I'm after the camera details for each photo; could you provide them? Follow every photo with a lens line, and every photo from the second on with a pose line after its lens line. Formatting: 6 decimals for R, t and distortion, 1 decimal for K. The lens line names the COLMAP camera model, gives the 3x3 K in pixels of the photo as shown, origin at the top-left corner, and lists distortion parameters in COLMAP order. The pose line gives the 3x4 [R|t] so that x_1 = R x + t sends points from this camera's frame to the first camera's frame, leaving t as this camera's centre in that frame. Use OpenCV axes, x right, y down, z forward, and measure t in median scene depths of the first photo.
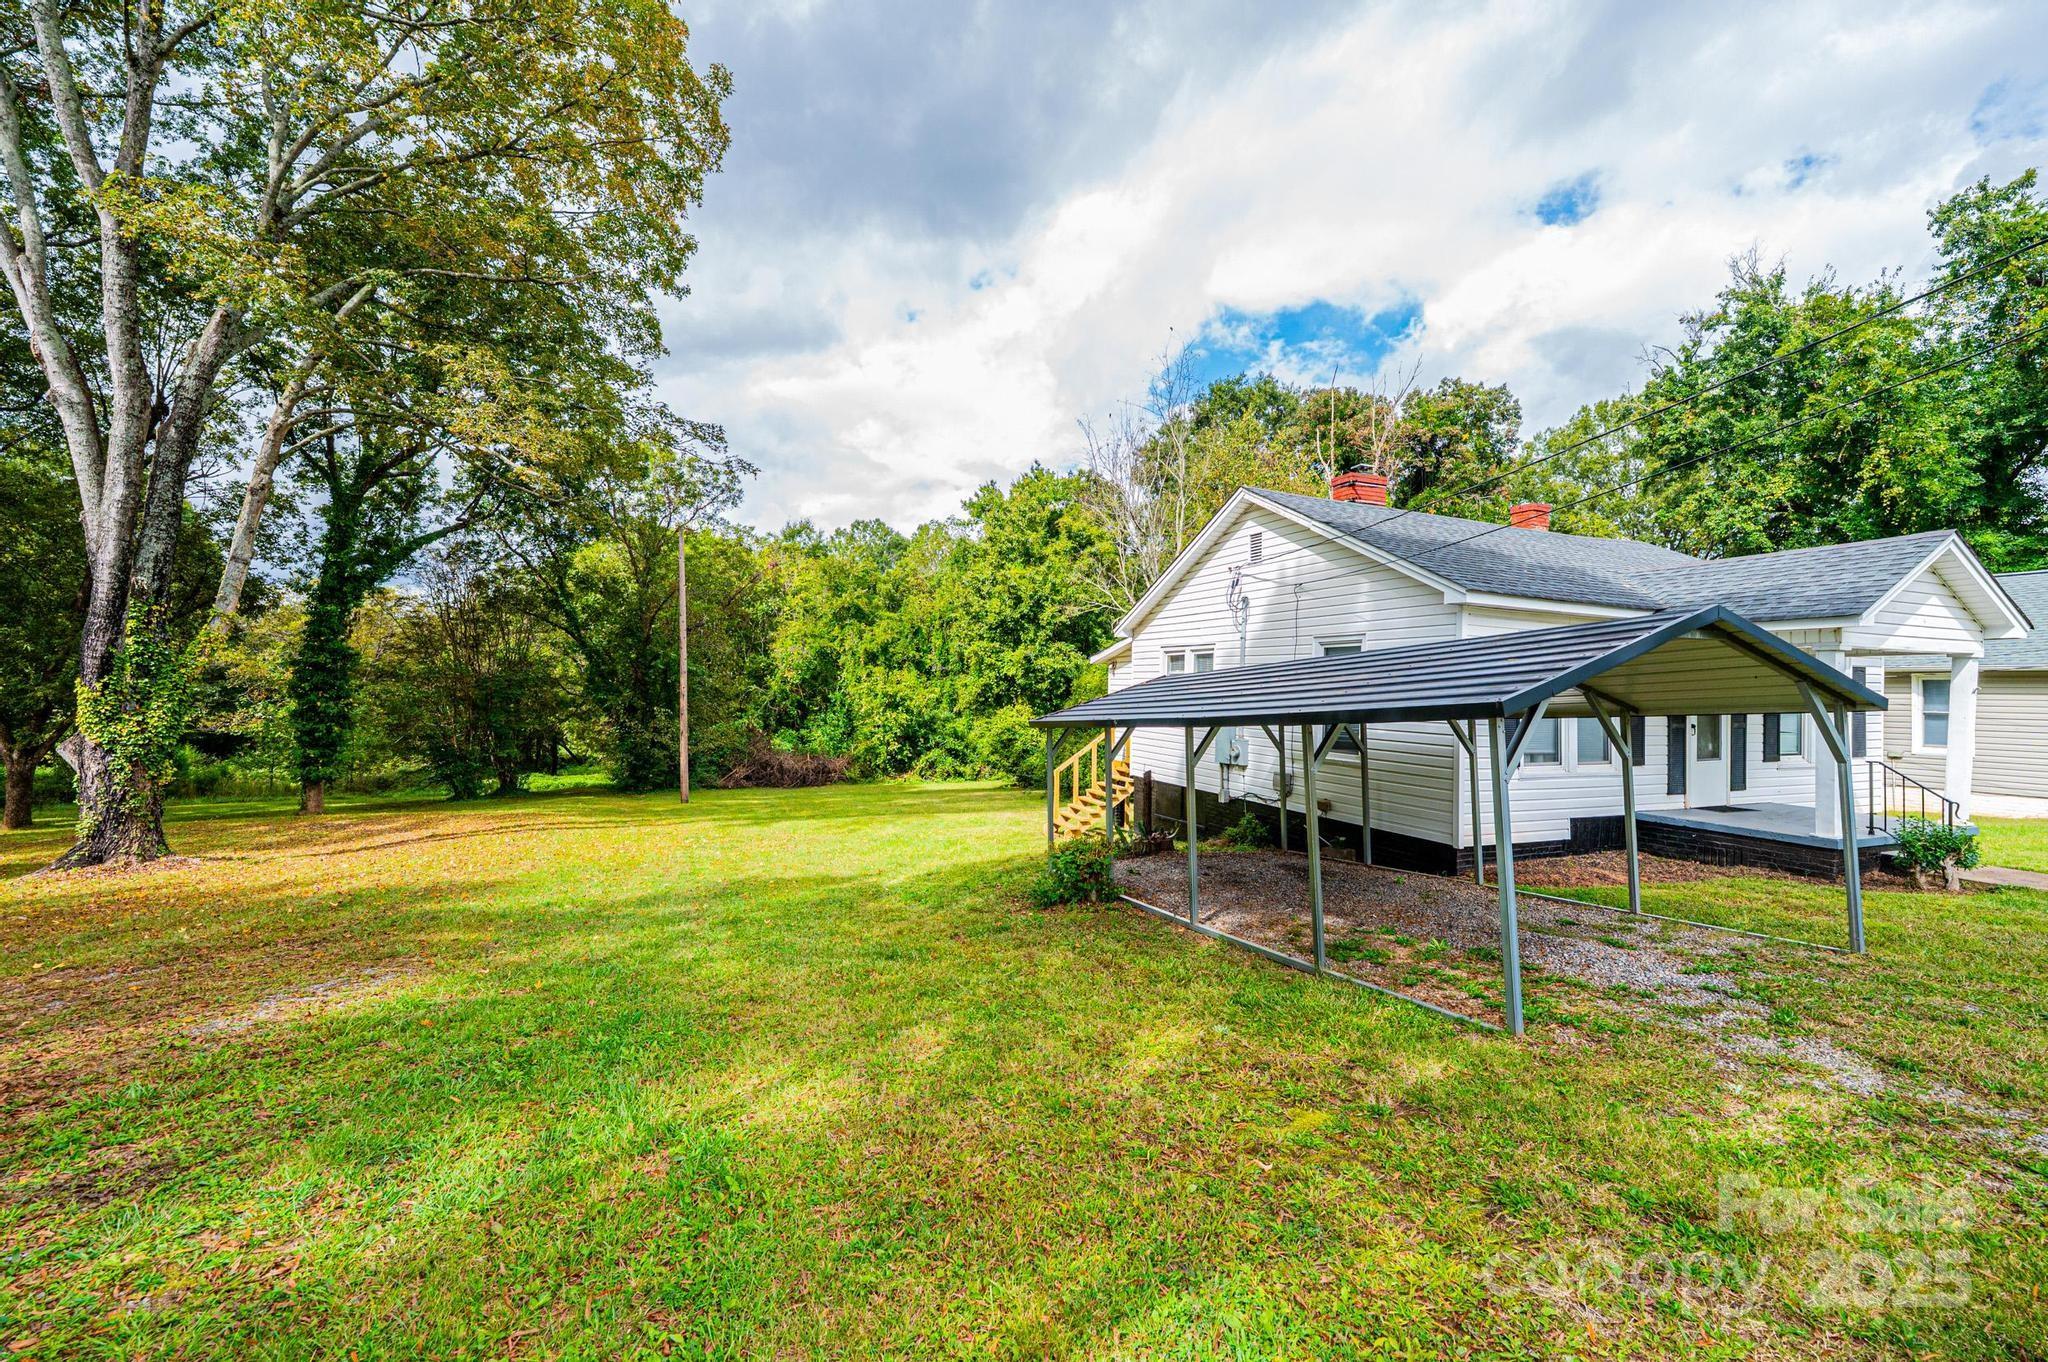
lens RADIAL K [[815.3, 0, 1025.9], [0, 815.3, 681.6], [0, 0, 1]] dist [0.002189, -0.000711]
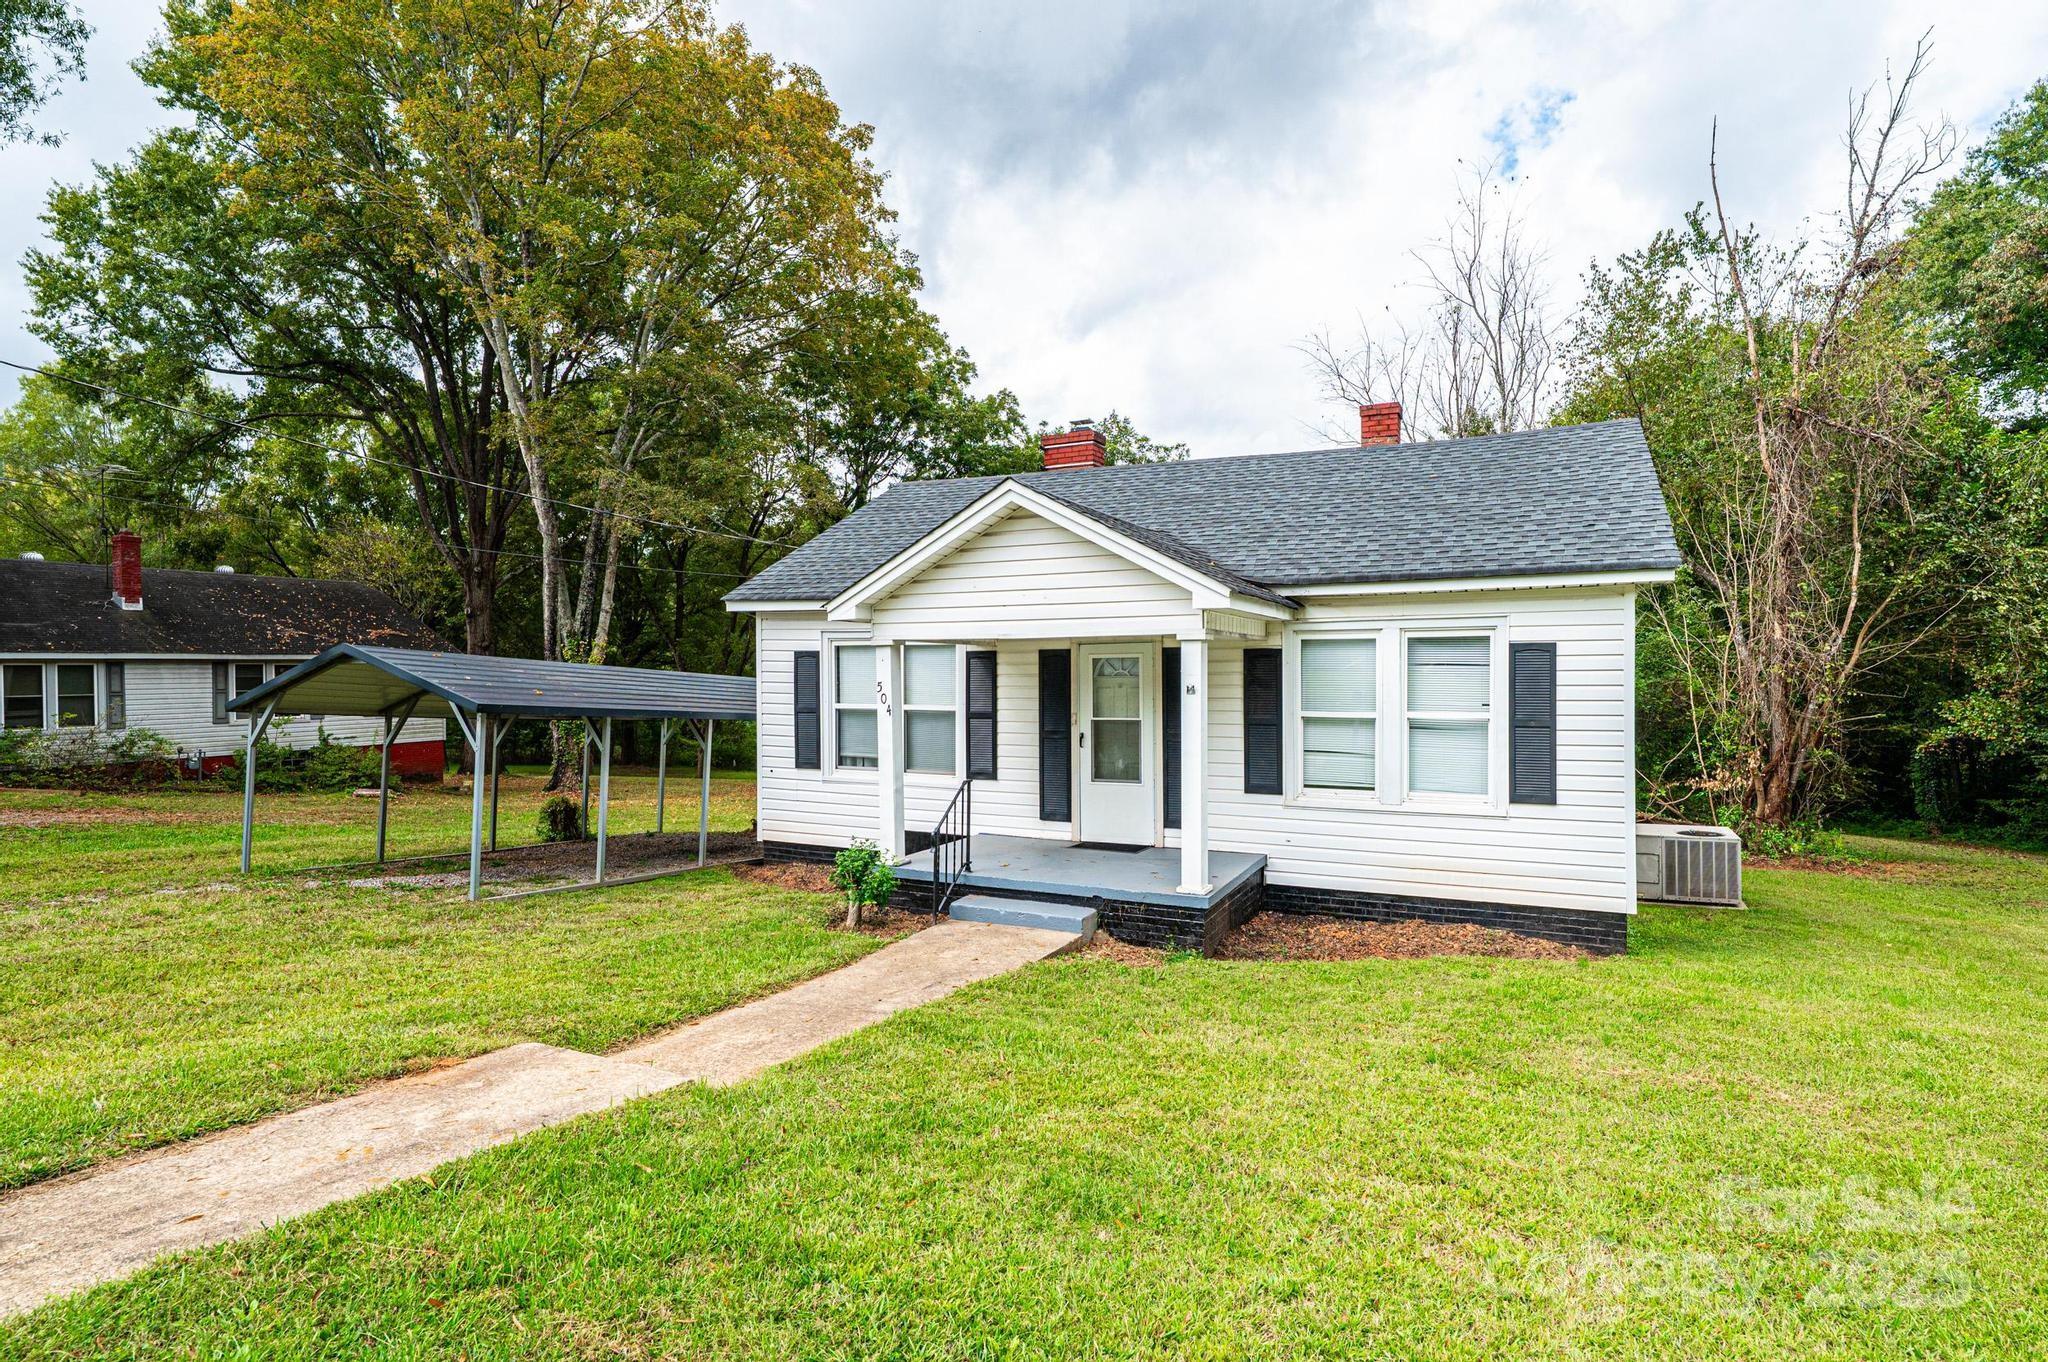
lens RADIAL K [[1062.0, 0, 1020.8], [0, 1062.0, 677.0], [0, 0, 1]] dist [-0.001793, 0.001321]
pose [[0.660858, -0.013040, -0.750398, 0.512253], [0.019014, 0.999819, -0.000629, -0.000283], [0.750270, -0.013852, 0.660986, 0.098442]]
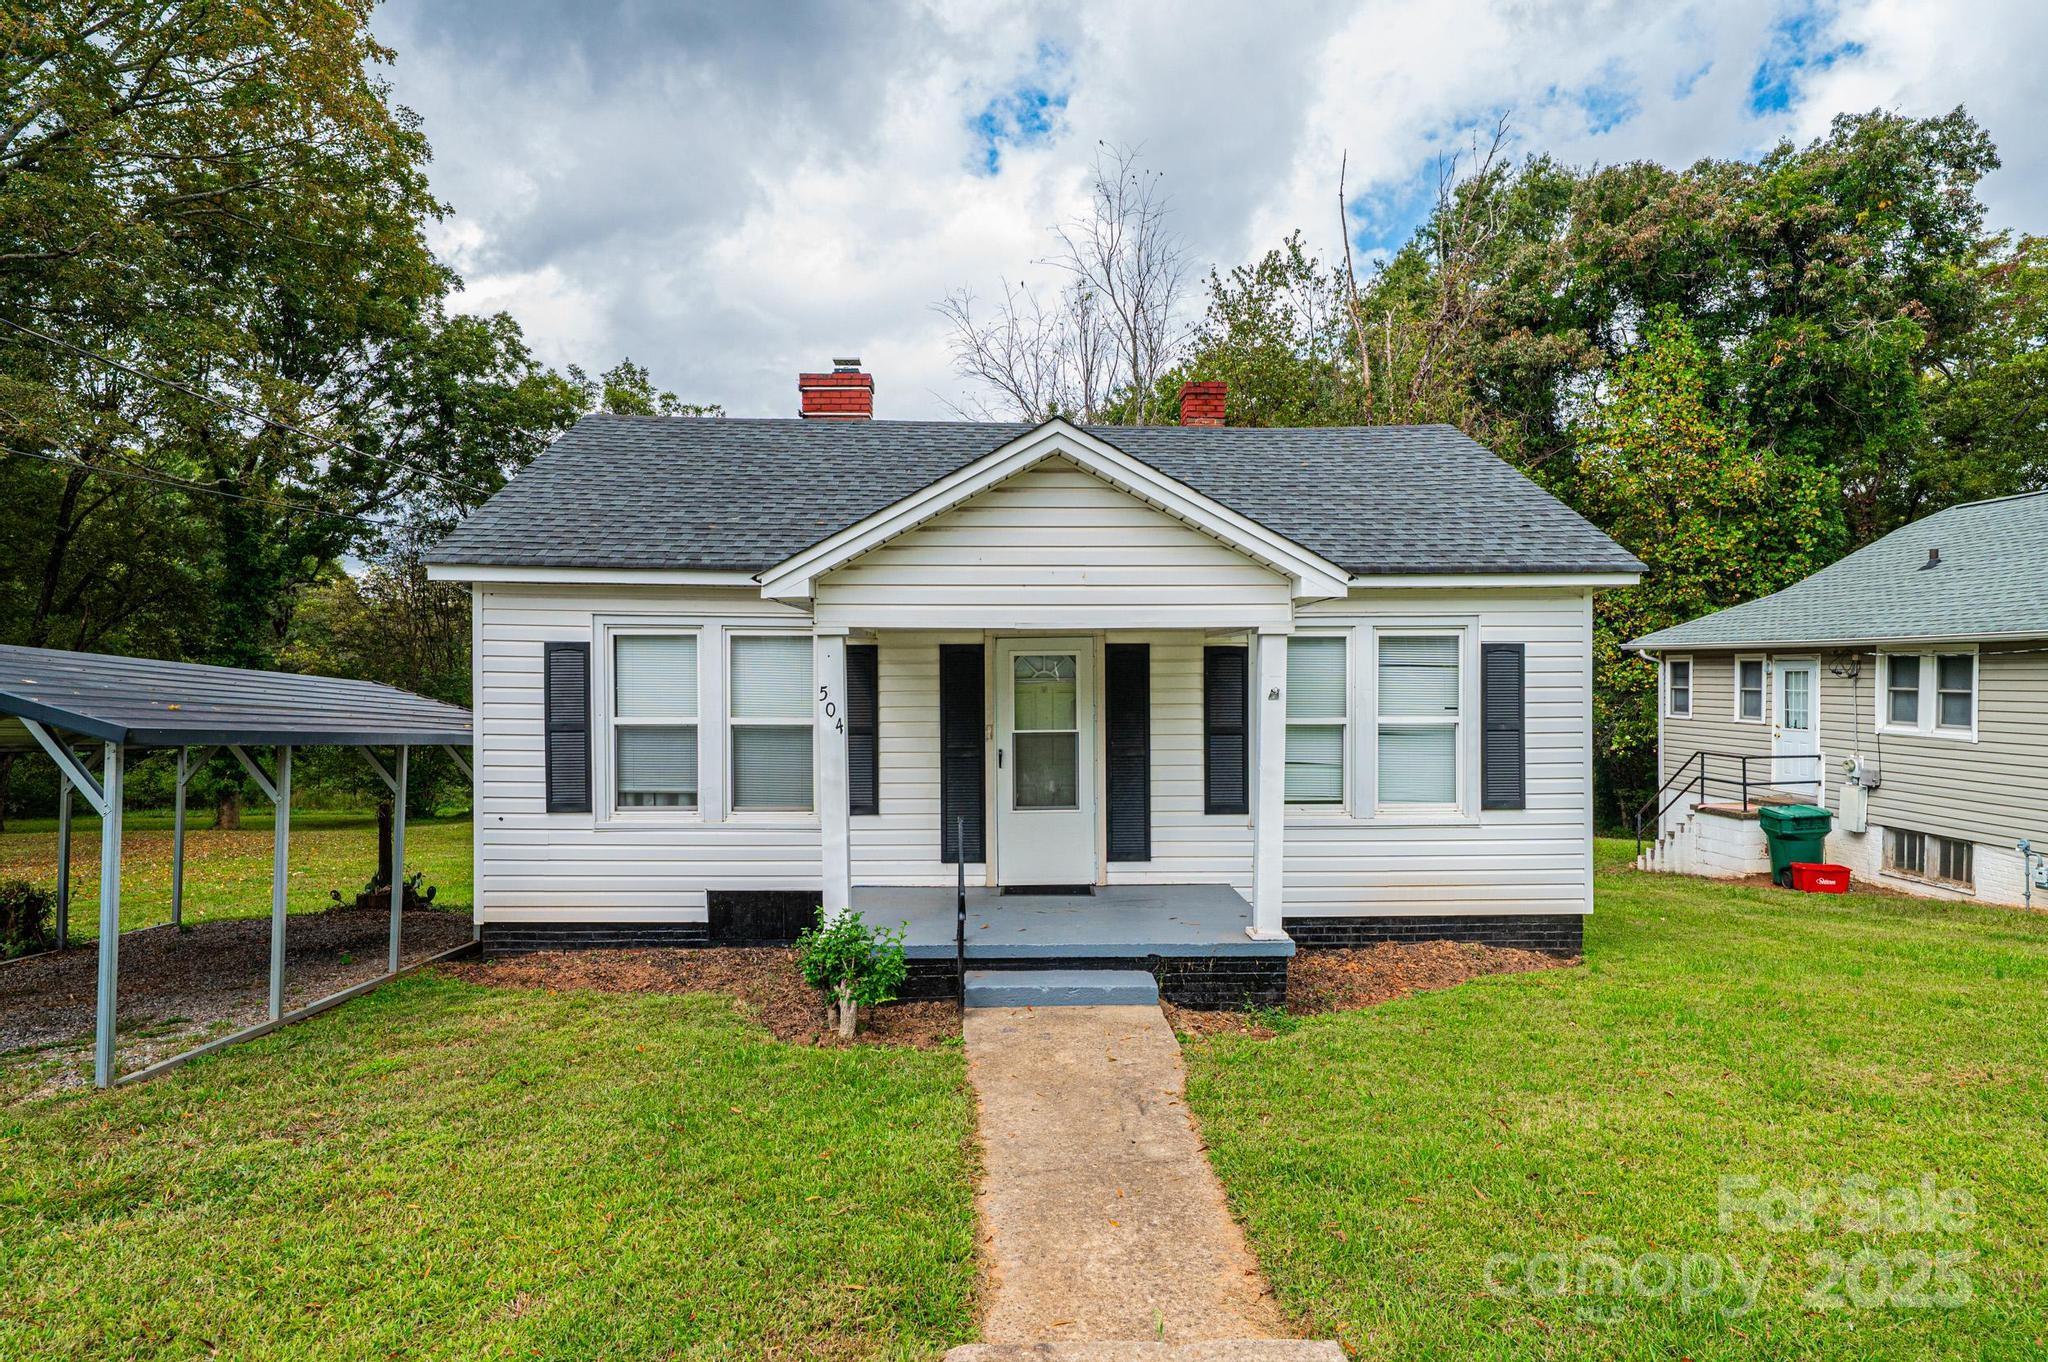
lens RADIAL K [[1178.4, 0, 1020.8], [0, 1178.4, 675.6], [0, 0, 1]] dist [-0.003305, 0.003868]
pose [[0.935255, -0.015031, -0.353656, 0.382958], [0.018070, 0.999823, 0.005293, -0.002553], [0.353514, -0.011341, 0.935361, 0.059539]]
